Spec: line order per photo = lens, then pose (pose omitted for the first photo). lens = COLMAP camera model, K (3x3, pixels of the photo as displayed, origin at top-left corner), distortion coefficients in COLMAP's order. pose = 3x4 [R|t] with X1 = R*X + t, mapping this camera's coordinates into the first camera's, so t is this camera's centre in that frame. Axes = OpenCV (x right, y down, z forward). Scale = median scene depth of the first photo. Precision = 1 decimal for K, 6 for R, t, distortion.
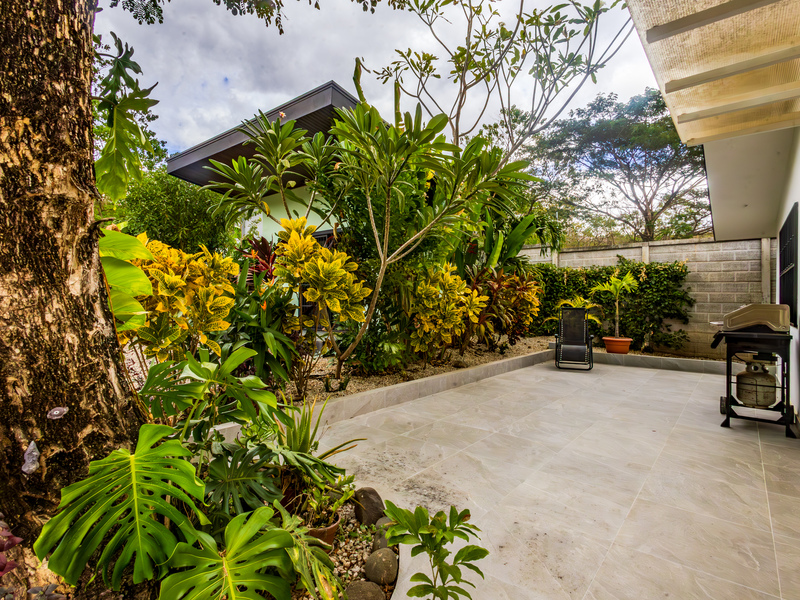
lens RADIAL K [[406.7, 0, 402.9], [0, 406.7, 298.8], [0, 0, 1]] dist [-0.000789, 0.001493]
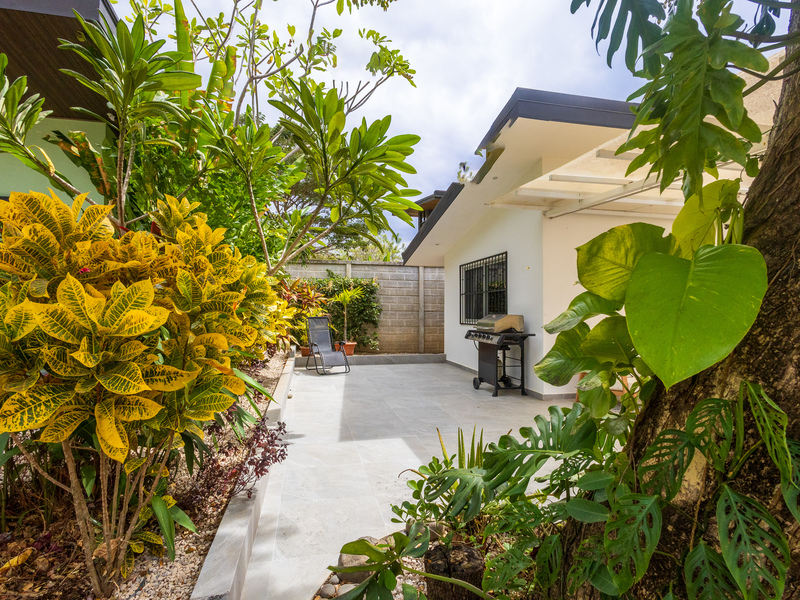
lens RADIAL K [[406.7, 0, 400.0], [0, 406.7, 301.0], [0, 0, 1]] dist [-0.000789, 0.001493]
pose [[0.635426, 0.011275, 0.772079, -0.277294], [-0.003314, 0.999924, -0.011875, -0.008356], [-0.772154, 0.004987, 0.635415, 0.148126]]
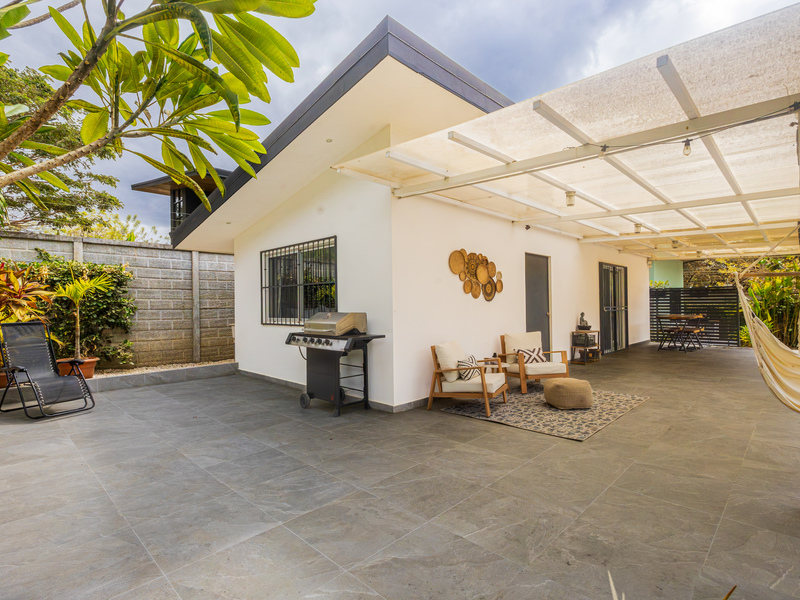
lens RADIAL K [[406.7, 0, 401.3], [0, 406.7, 301.0], [0, 0, 1]] dist [-0.000789, 0.001493]
pose [[0.113891, -0.003162, 0.993488, -0.168081], [0.006816, 0.999974, 0.002401, -0.010722], [-0.993470, 0.006498, 0.113910, 0.318056]]
